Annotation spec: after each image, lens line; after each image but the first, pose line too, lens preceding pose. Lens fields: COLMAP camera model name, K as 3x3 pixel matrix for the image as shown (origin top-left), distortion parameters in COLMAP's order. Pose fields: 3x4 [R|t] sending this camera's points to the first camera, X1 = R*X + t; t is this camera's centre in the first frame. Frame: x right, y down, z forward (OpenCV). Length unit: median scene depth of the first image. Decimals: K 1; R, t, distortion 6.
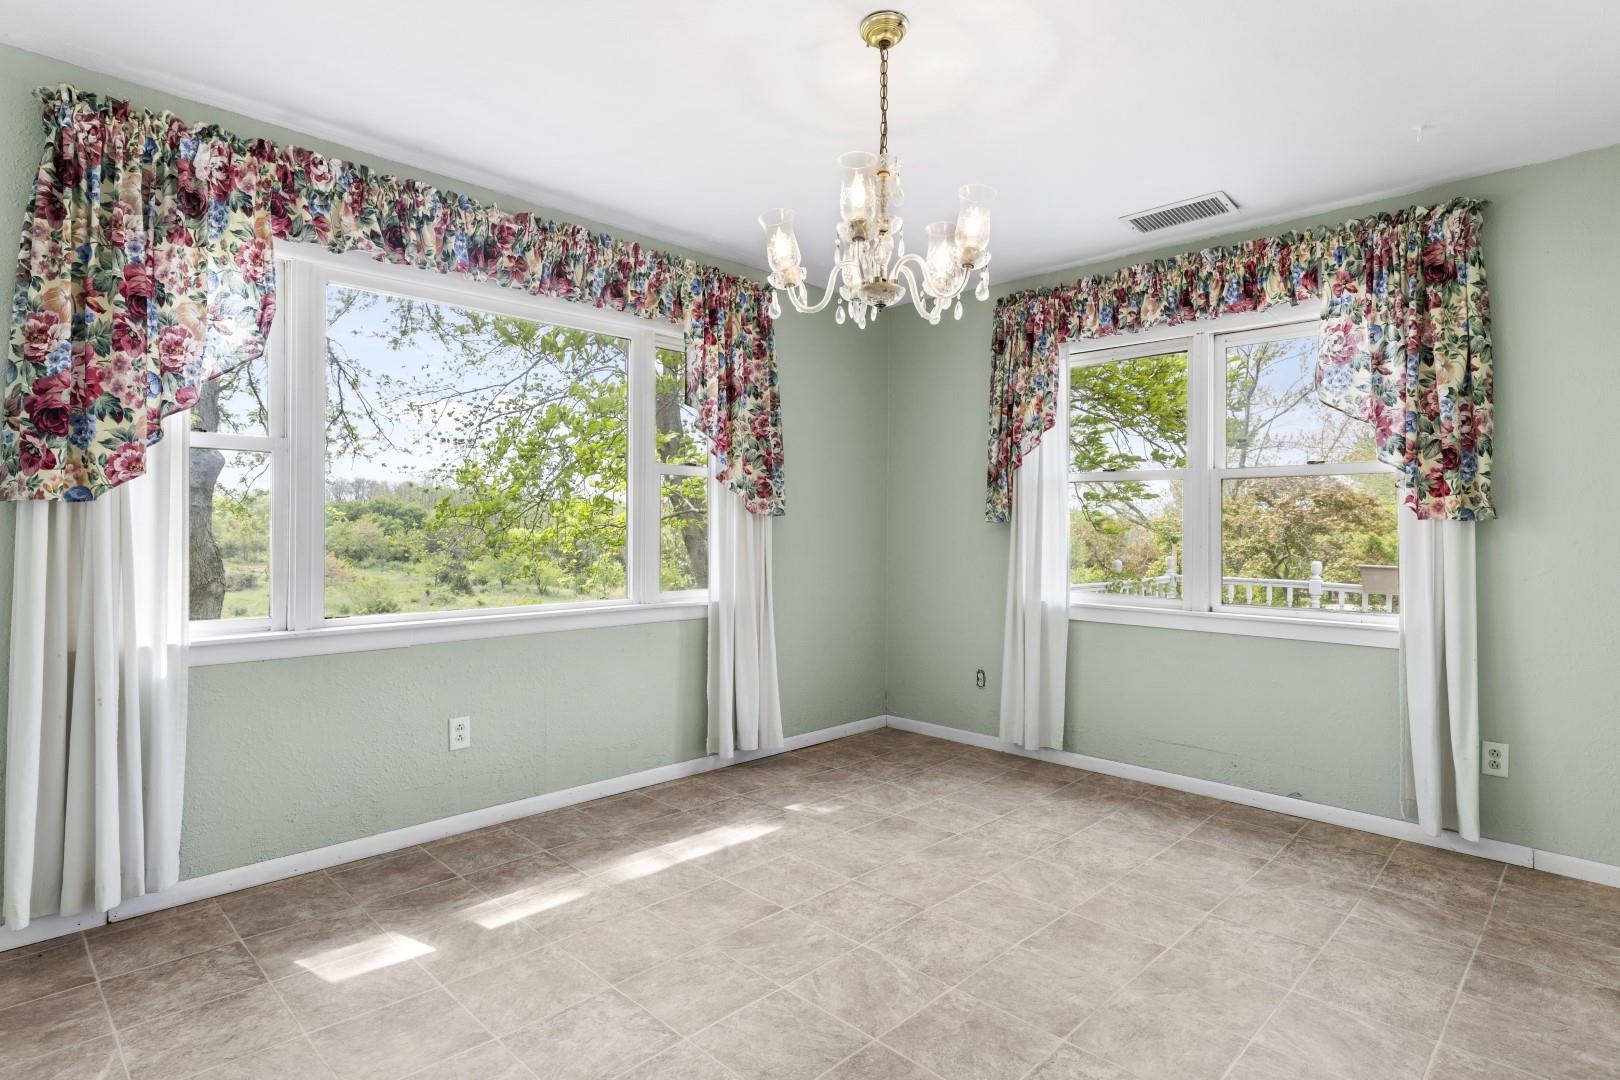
lens RADIAL K [[836.4, 0, 820.4], [0, 836.4, 529.4], [0, 0, 1]] dist [-0.007809, 0.000318]
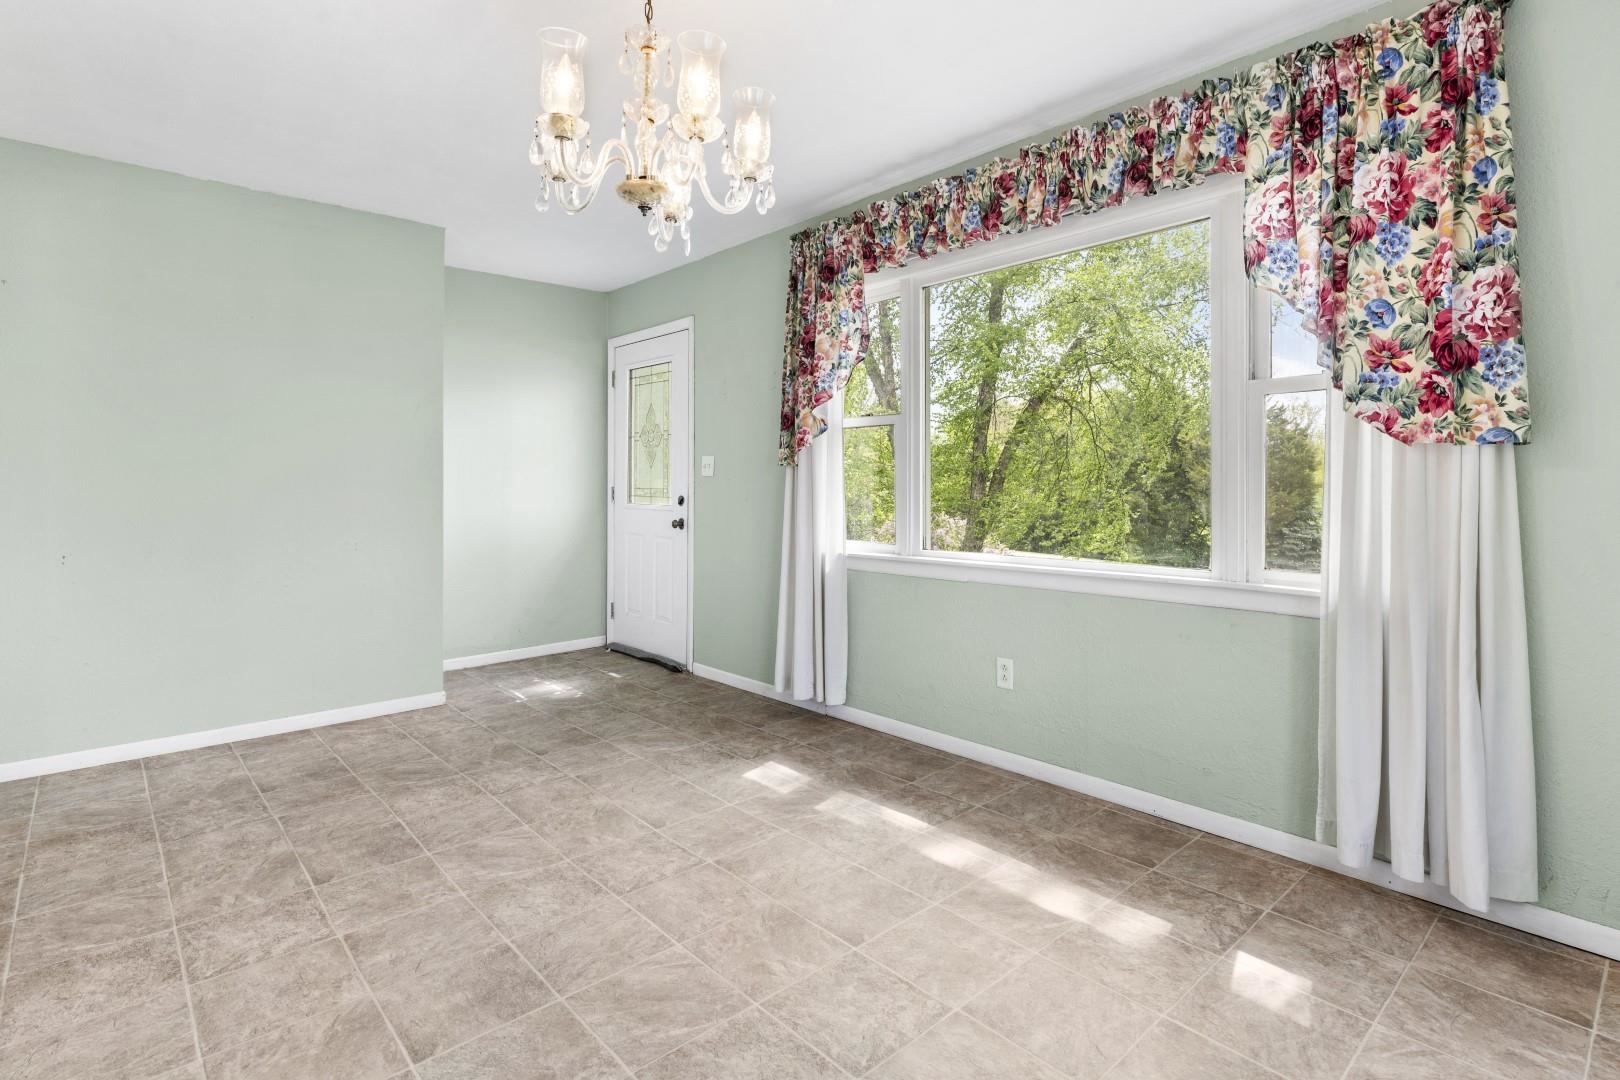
lens RADIAL K [[802.0, 0, 806.0], [0, 802.0, 493.8], [0, 0, 1]] dist [-0.002830, 0.001572]
pose [[-0.071157, 0.003860, -0.997458, 0.536670], [0.000632, 0.999992, 0.003825, 0.012819], [0.997465, -0.000359, -0.071159, 0.747369]]
